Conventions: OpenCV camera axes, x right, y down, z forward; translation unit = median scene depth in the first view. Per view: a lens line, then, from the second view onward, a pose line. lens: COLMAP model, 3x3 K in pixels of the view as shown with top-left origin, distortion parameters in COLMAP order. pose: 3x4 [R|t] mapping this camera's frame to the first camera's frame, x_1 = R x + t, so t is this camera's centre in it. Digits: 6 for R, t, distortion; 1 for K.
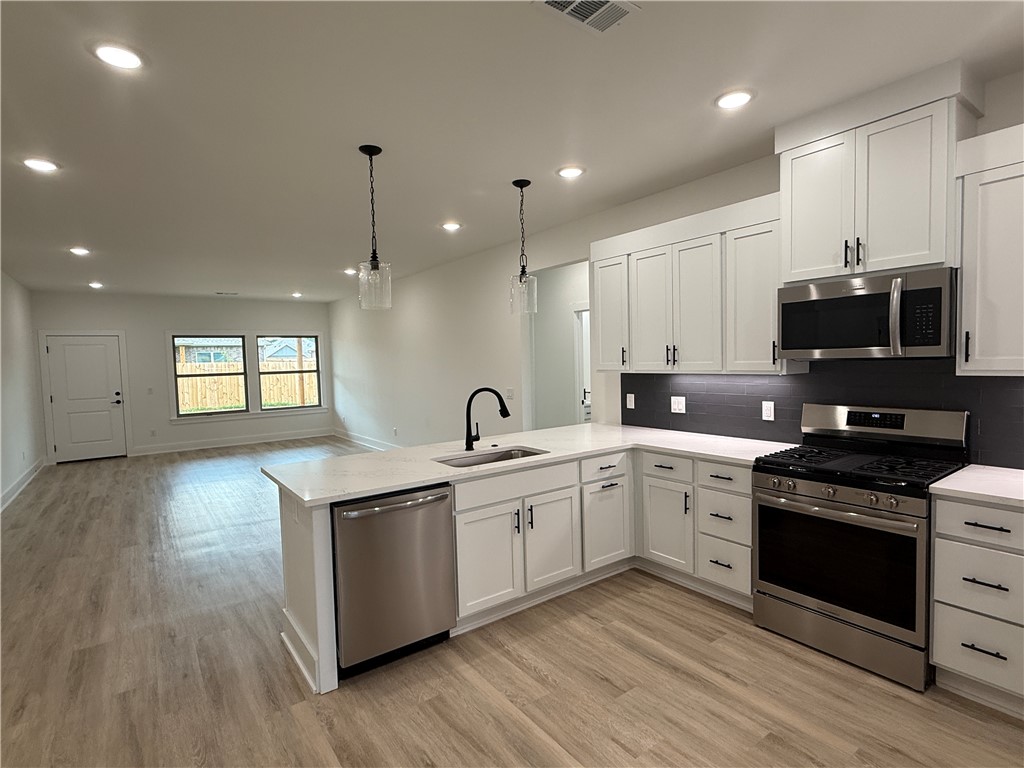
lens RADIAL K [[515.7, 0, 512.0], [0, 515.7, 384.0], [0, 0, 1]] dist [-0.000284, -0.000087]
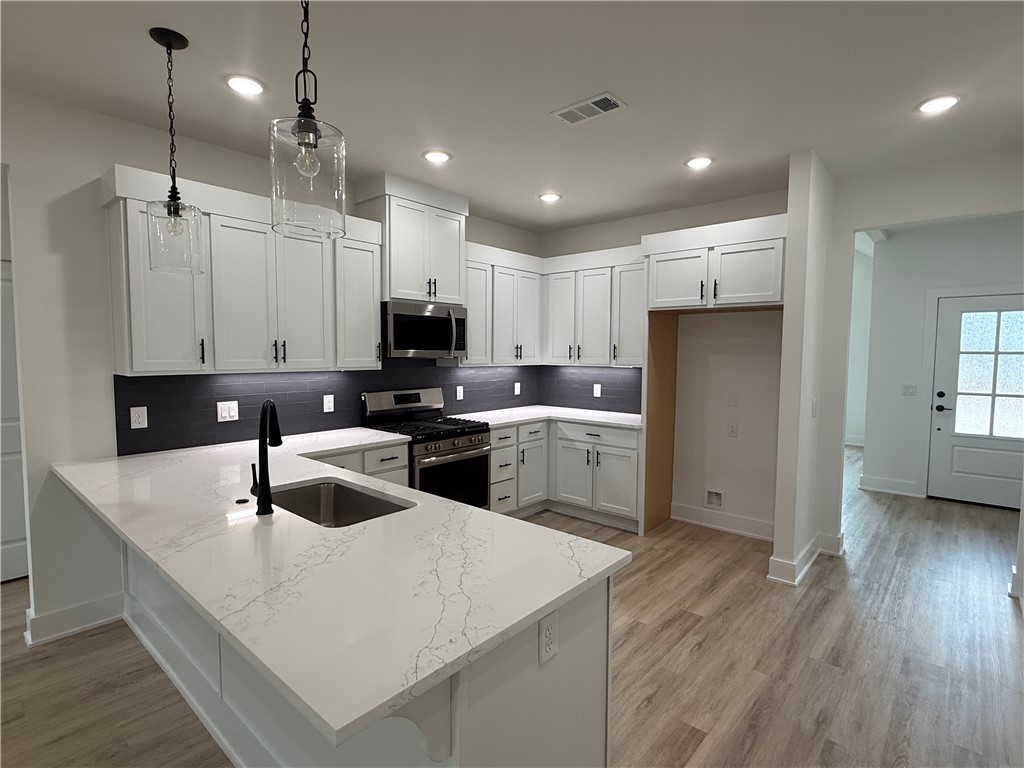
lens RADIAL K [[515.7, 0, 512.0], [0, 515.7, 384.0], [0, 0, 1]] dist [-0.000284, -0.000087]
pose [[-0.217546, -0.035257, 0.975413, -0.828591], [0.047649, 0.997772, 0.046692, -0.028541], [-0.974886, 0.056635, -0.215381, 1.041834]]
